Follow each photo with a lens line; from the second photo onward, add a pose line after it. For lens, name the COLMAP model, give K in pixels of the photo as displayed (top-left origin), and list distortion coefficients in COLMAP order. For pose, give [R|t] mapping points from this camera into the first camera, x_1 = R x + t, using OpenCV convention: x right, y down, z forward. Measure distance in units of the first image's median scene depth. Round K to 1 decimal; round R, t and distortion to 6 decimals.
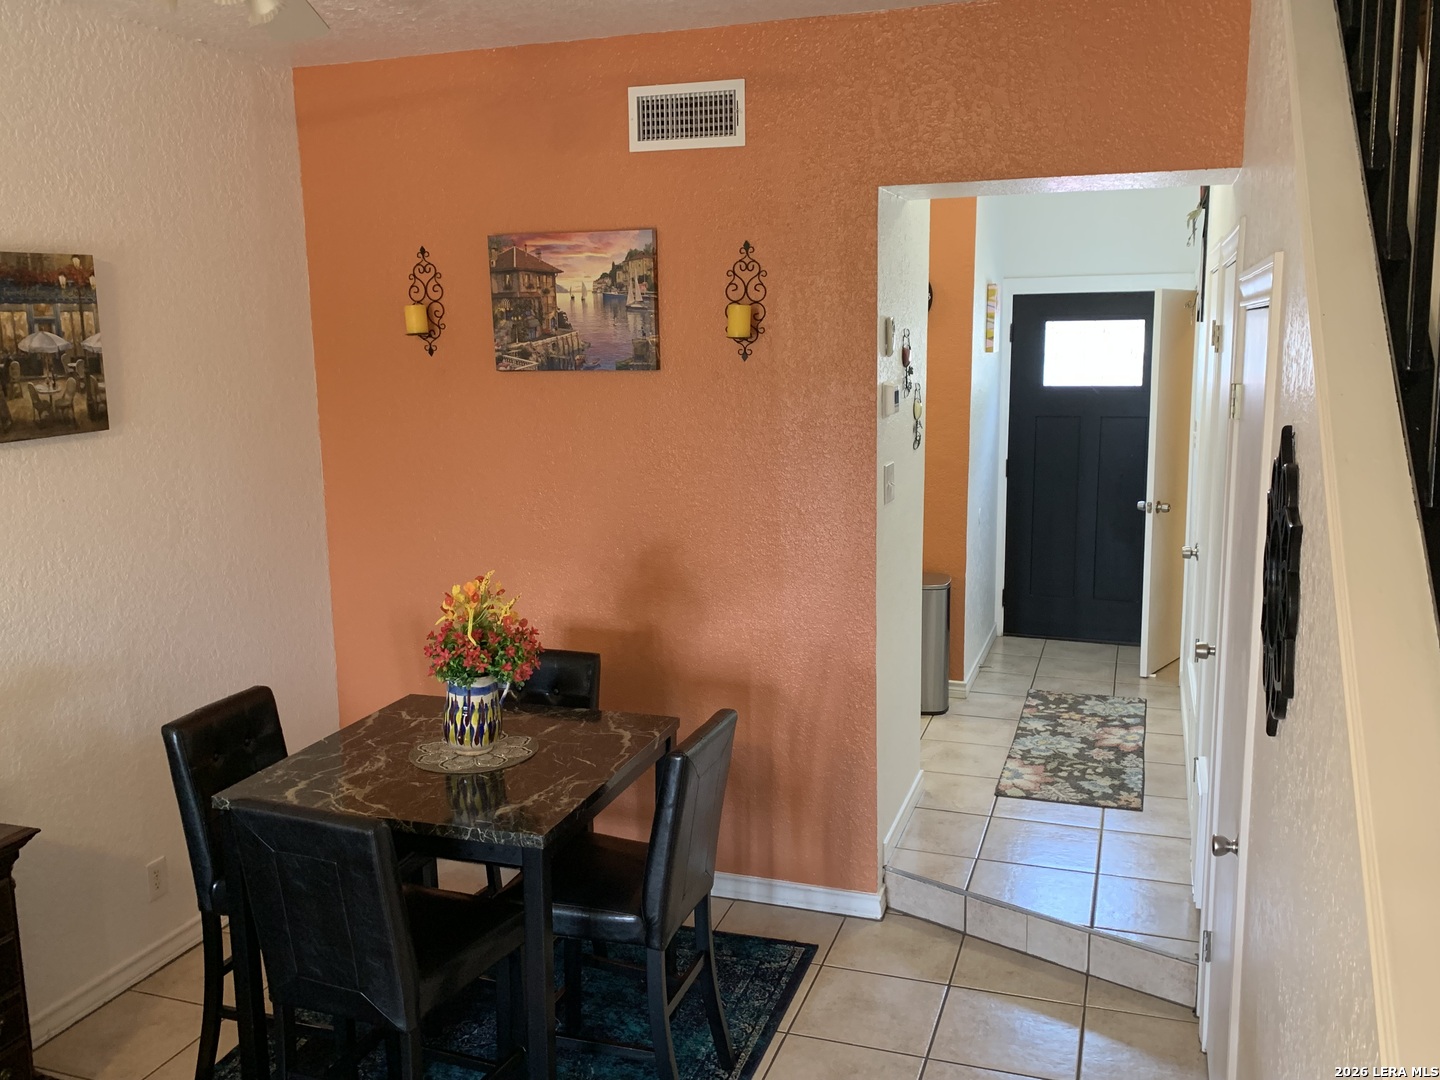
lens RADIAL K [[1234.8, 0, 720.8], [0, 1234.8, 543.1], [0, 0, 1]] dist [0.036462, -0.008598]
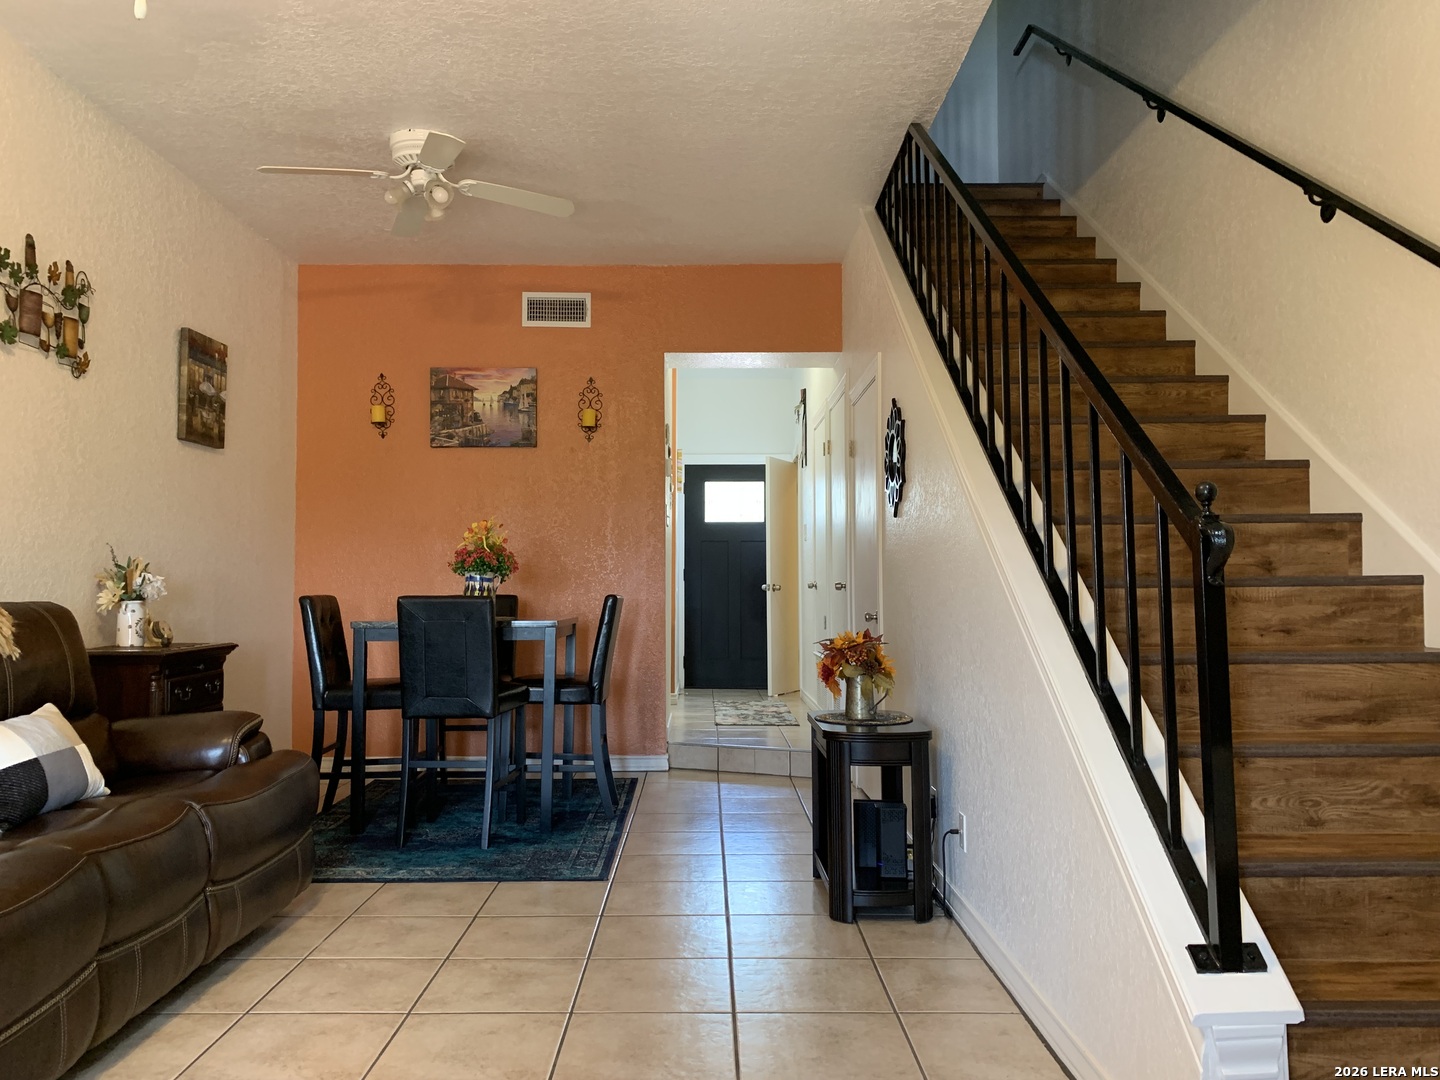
lens RADIAL K [[1101.0, 0, 720.2], [0, 1101.0, 531.7], [0, 0, 1]] dist [0.014827, 0.000783]
pose [[0.940601, 0.032789, 0.337928, -0.323220], [0.043867, 0.975246, -0.216729, 0.318329], [-0.336669, 0.218679, 0.915878, -0.465839]]
